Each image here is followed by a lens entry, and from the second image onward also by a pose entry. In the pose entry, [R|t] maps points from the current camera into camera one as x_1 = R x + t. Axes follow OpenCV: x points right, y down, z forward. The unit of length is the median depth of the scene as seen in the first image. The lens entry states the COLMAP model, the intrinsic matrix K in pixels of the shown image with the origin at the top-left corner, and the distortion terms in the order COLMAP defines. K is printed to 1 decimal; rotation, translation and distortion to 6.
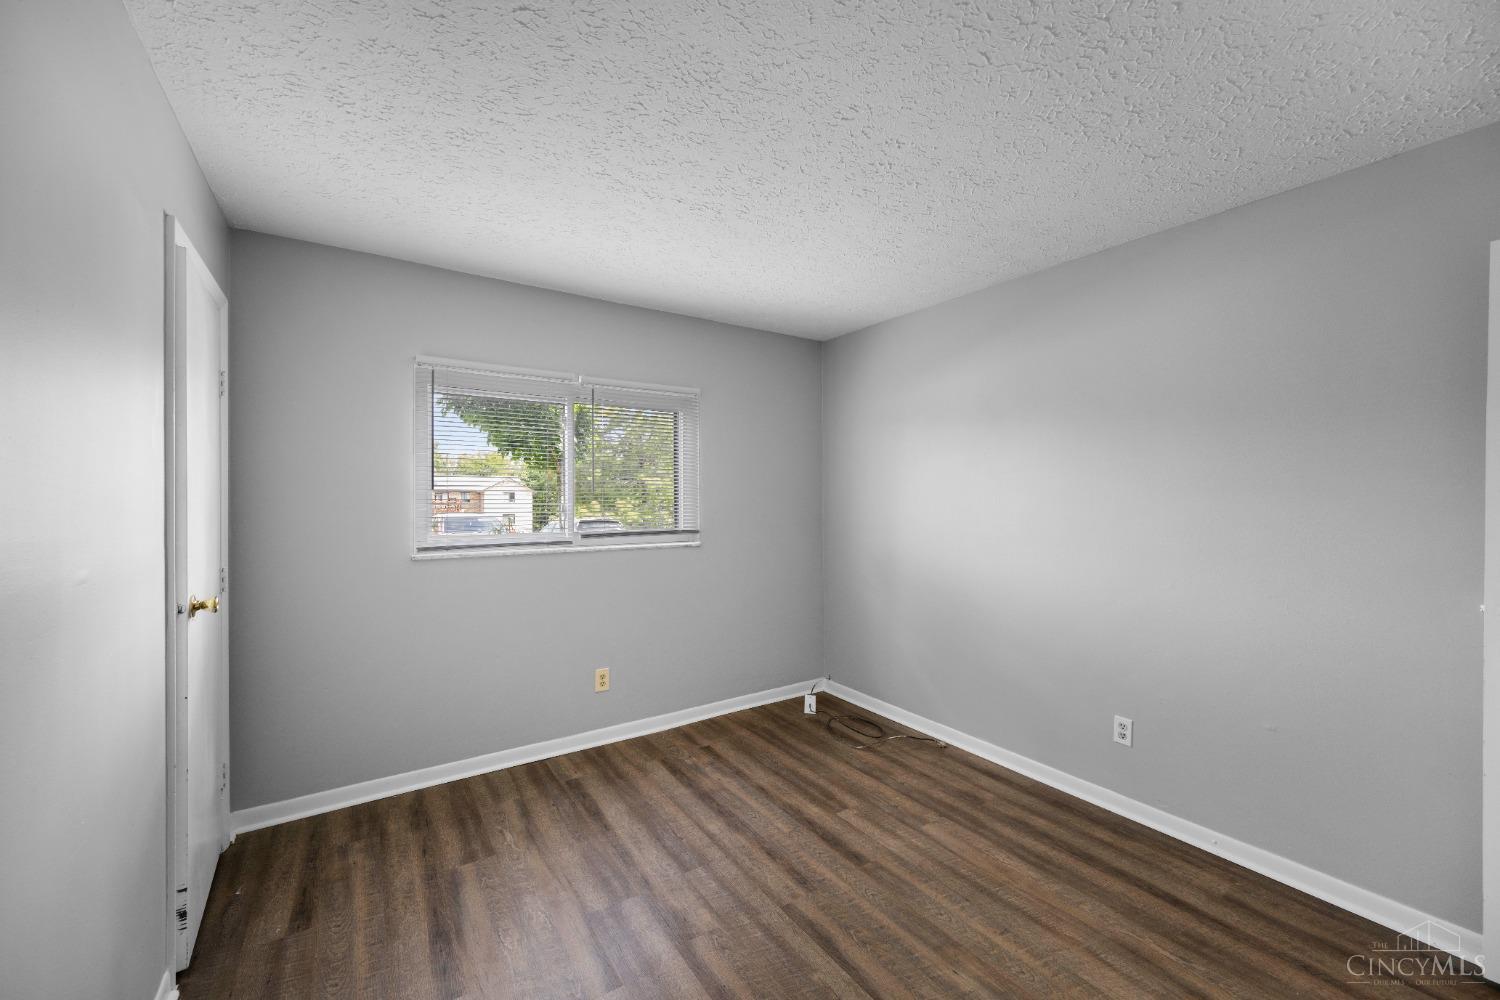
lens RADIAL K [[598.2, 0, 746.3], [0, 598.2, 495.1], [0, 0, 1]] dist [-0.001332, -0.000362]
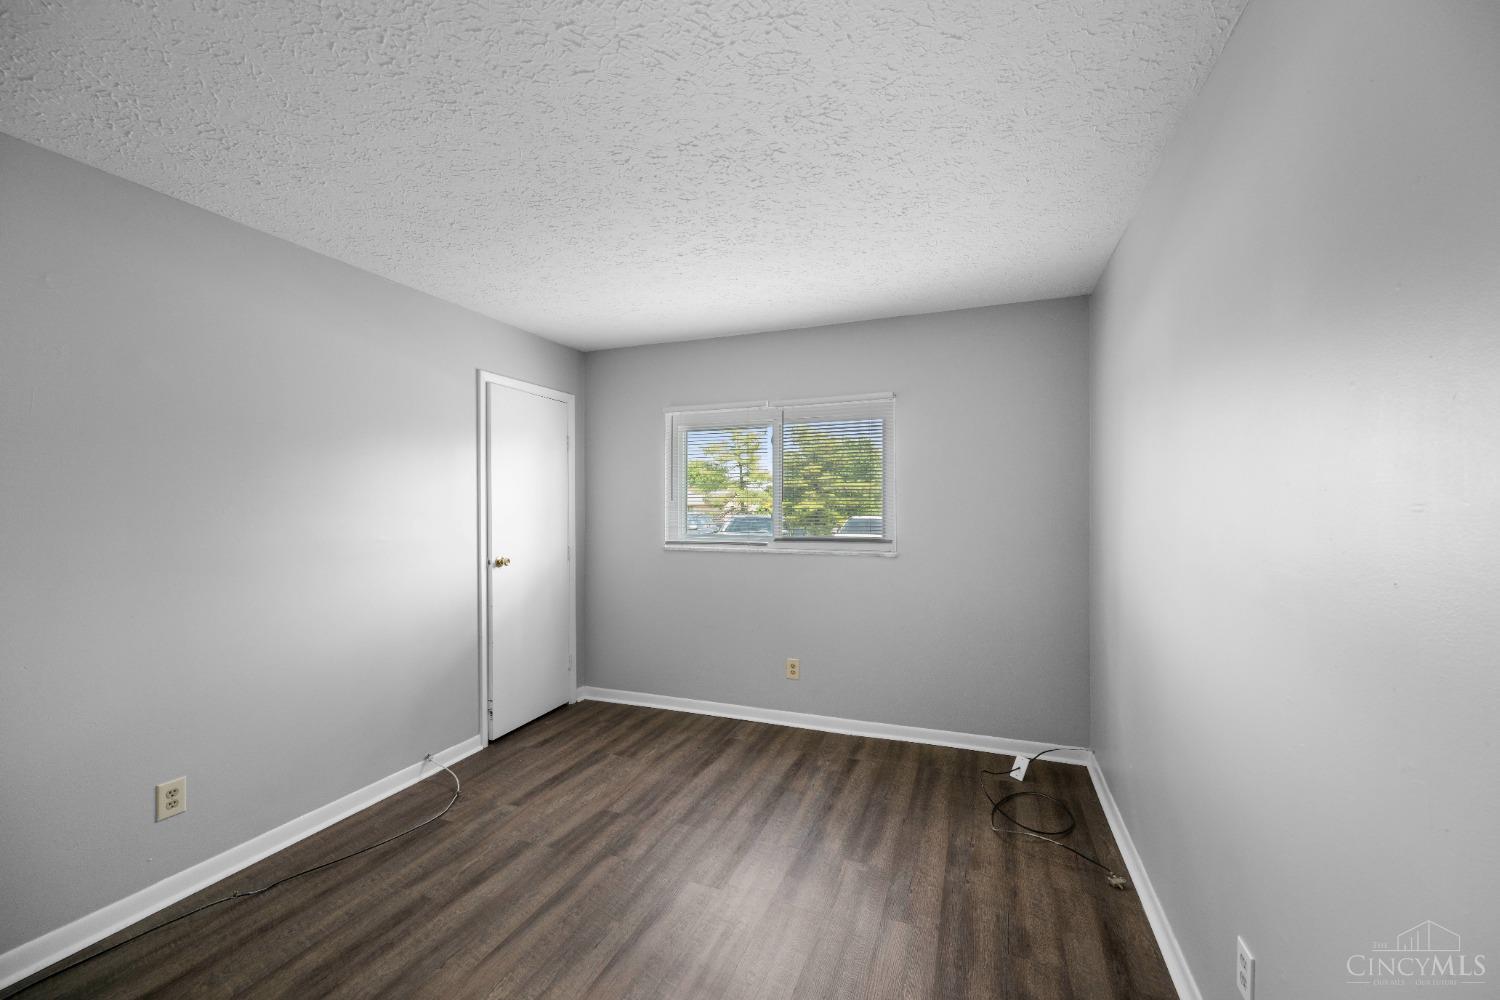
lens RADIAL K [[598.2, 0, 745.7], [0, 598.2, 506.4], [0, 0, 1]] dist [-0.001332, -0.000362]
pose [[0.570401, 0.001931, -0.821364, 0.706224], [0.004395, 0.999976, 0.005403, -0.002401], [0.821354, -0.006692, 0.570379, 0.325609]]
